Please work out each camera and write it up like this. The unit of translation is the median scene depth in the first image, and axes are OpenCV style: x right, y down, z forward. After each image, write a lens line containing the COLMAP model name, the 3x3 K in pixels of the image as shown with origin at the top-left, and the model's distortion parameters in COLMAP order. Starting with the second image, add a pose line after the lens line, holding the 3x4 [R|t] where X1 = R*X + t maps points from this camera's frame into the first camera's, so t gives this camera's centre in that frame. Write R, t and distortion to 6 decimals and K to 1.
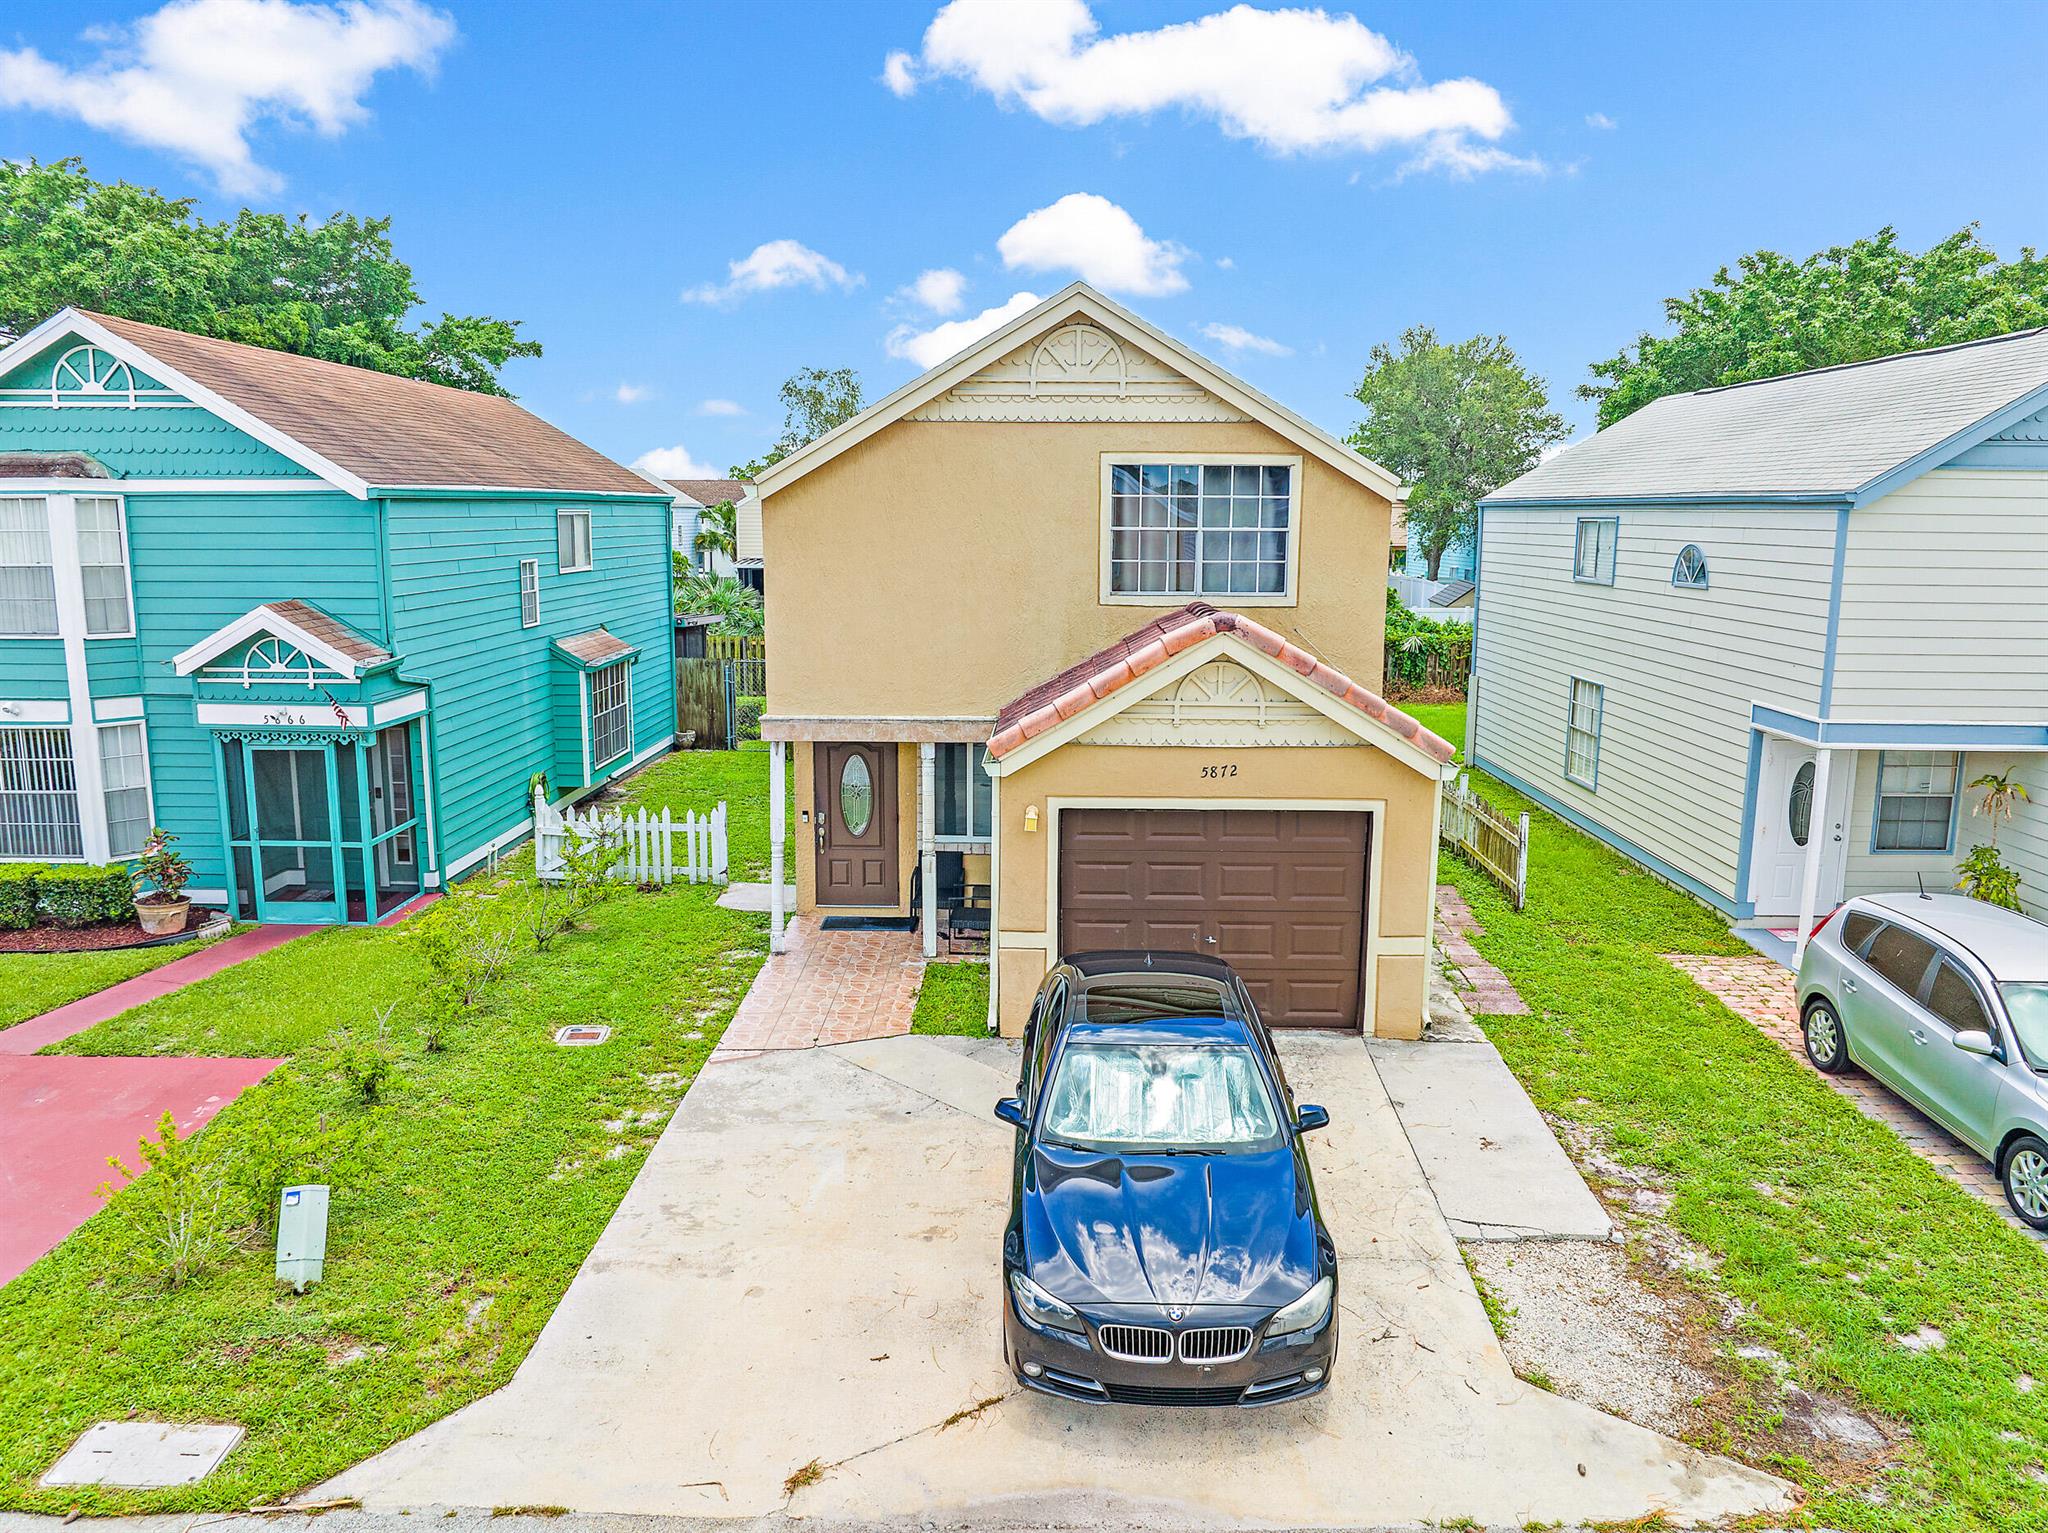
lens RADIAL K [[1458.0, 0, 1024.0], [0, 1458.0, 766.5], [0, 0, 1]] dist [-0.048841, 0.017031]
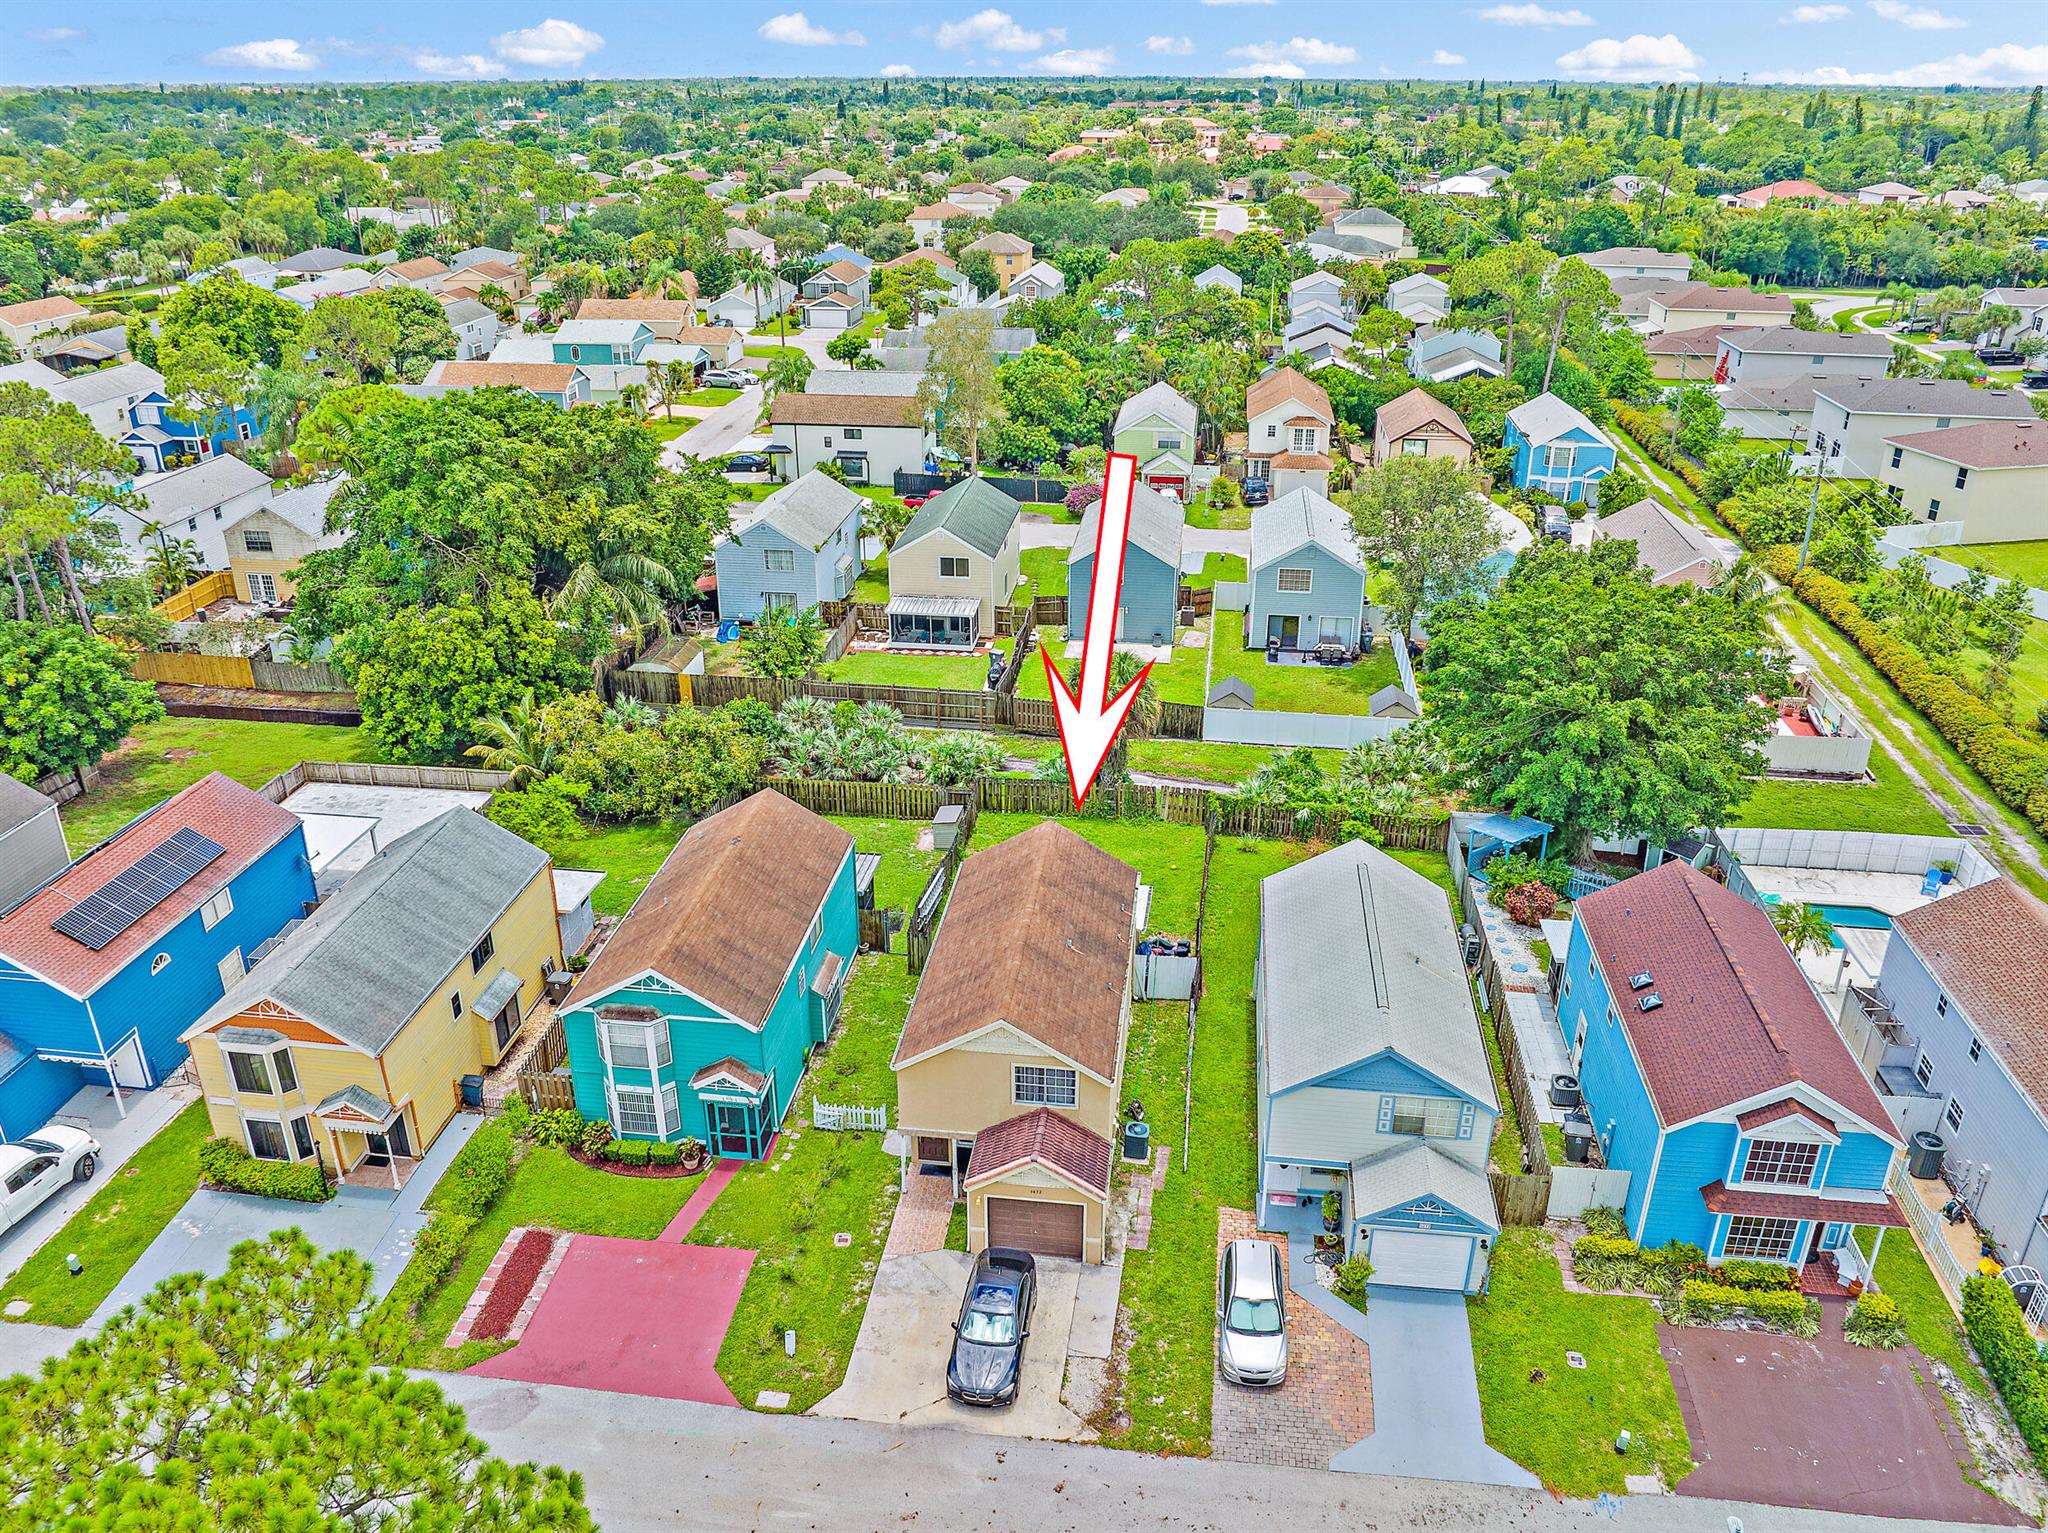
lens RADIAL K [[1495.0, 0, 1019.8], [0, 1495.0, 787.7], [0, 0, 1]] dist [-0.042385, -0.000831]
pose [[0.993521, 0.042511, -0.105395, 0.374443], [-0.012420, 0.962460, 0.271138, -1.609937], [0.112965, -0.268072, 0.956753, -1.769088]]
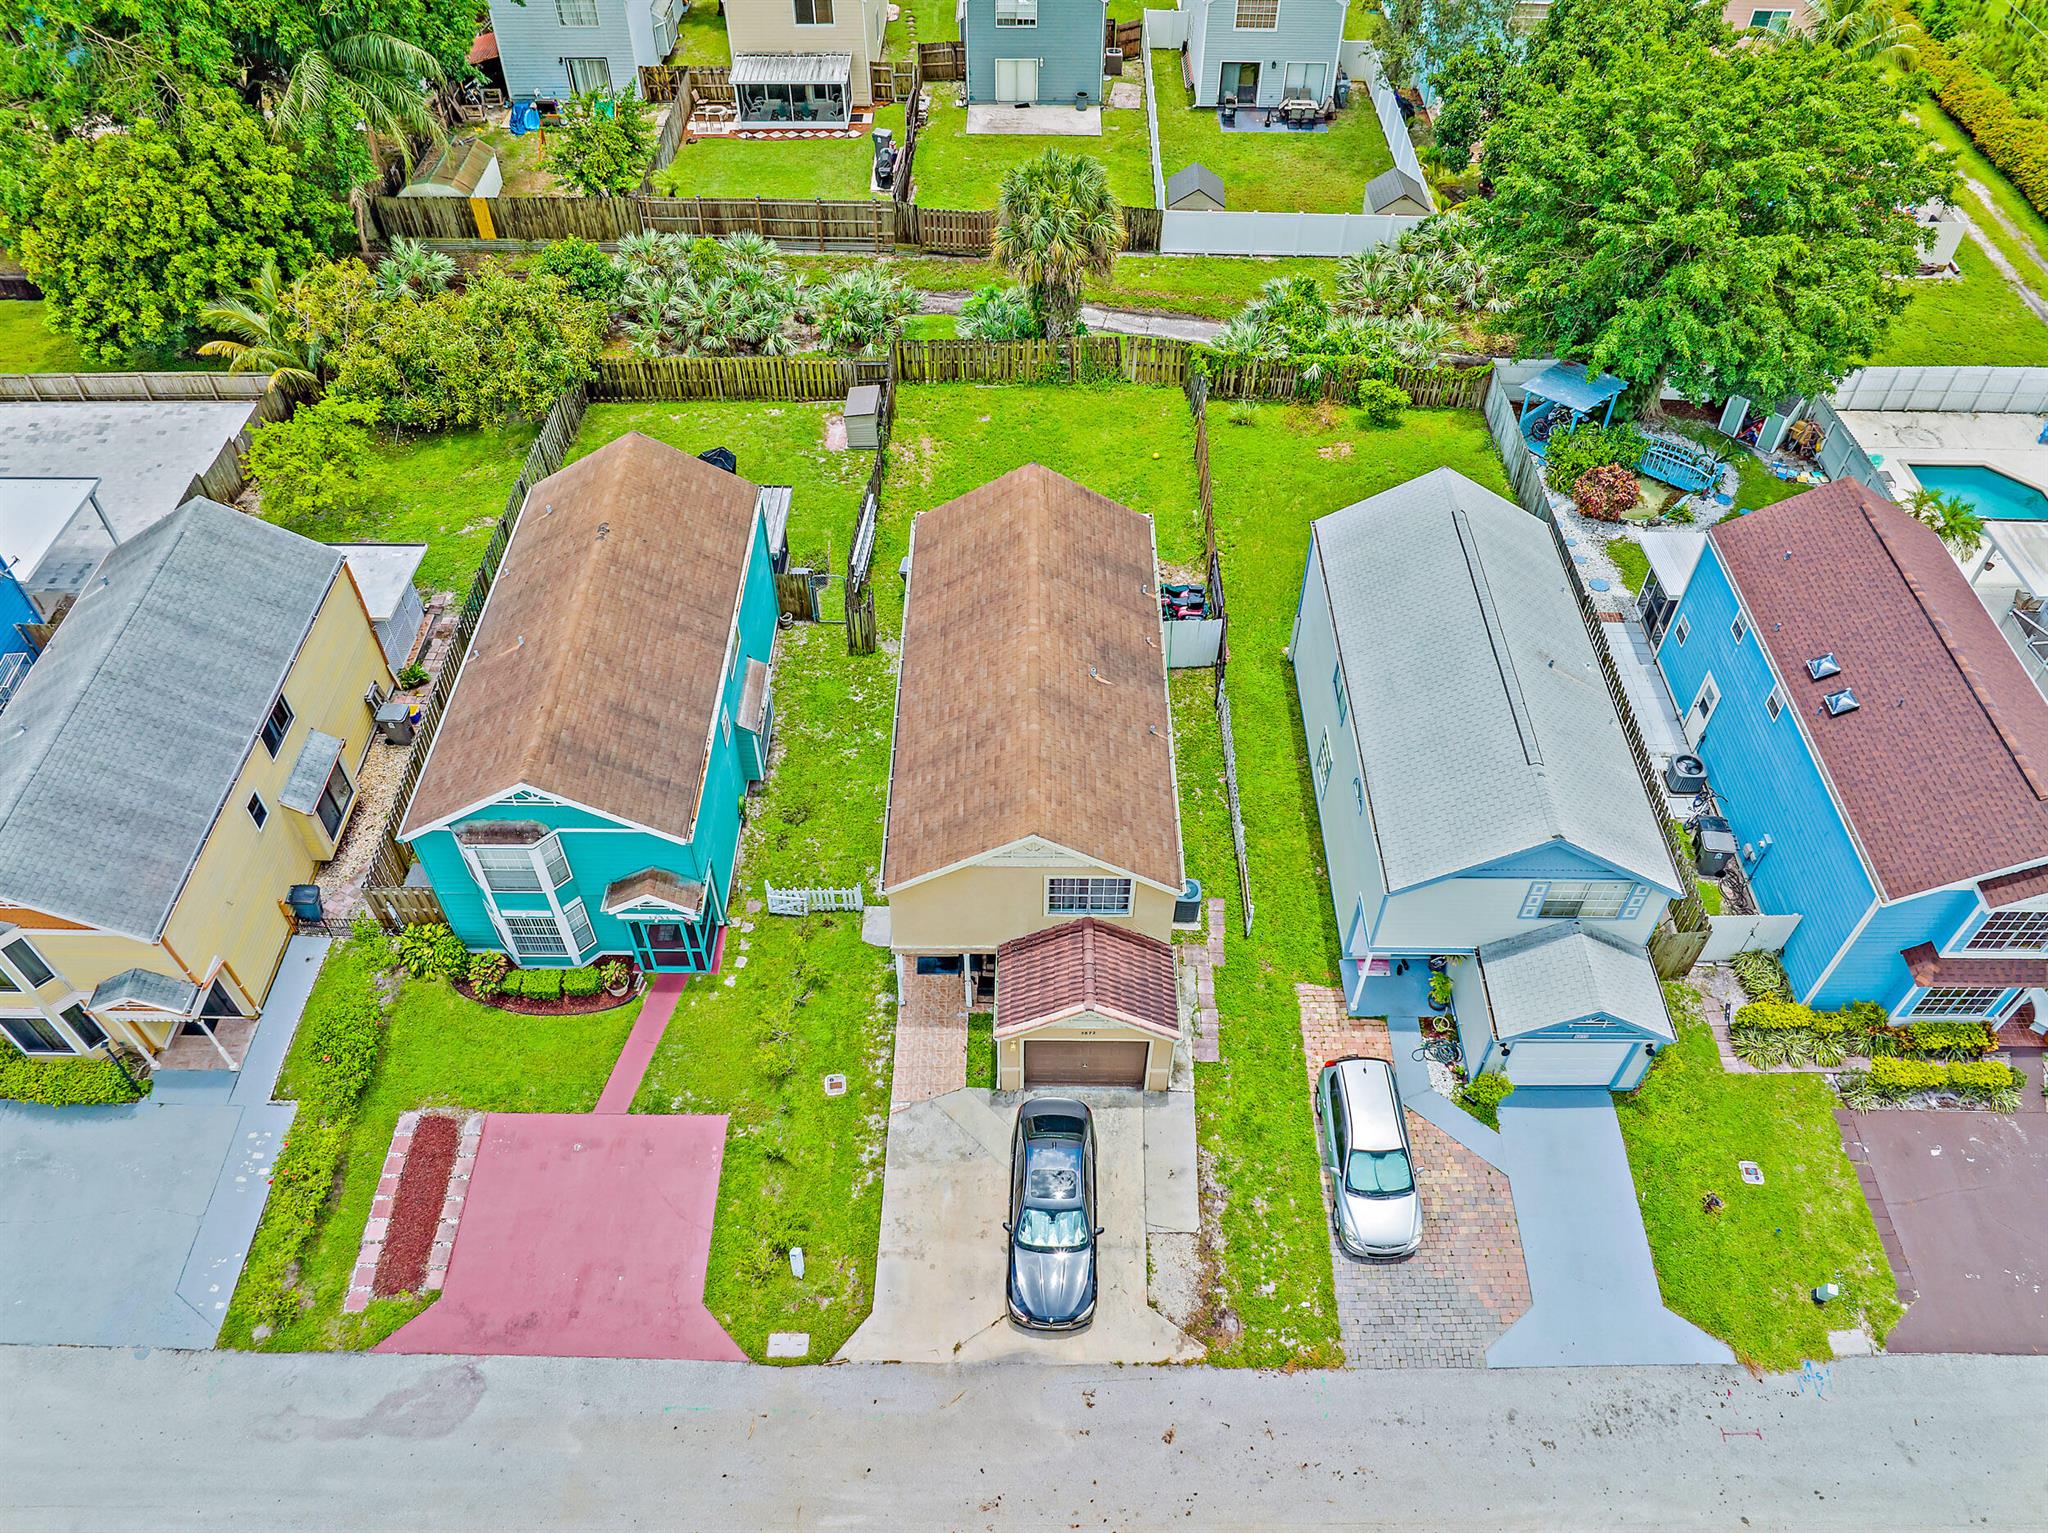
lens RADIAL K [[1458.0, 0, 1024.0], [0, 1458.0, 766.5], [0, 0, 1]] dist [-0.048841, 0.017031]
pose [[0.999933, -0.010577, 0.004639, 0.015899], [0.005469, 0.787371, 0.616455, -1.730345], [-0.010172, -0.616388, 0.787377, -0.622287]]
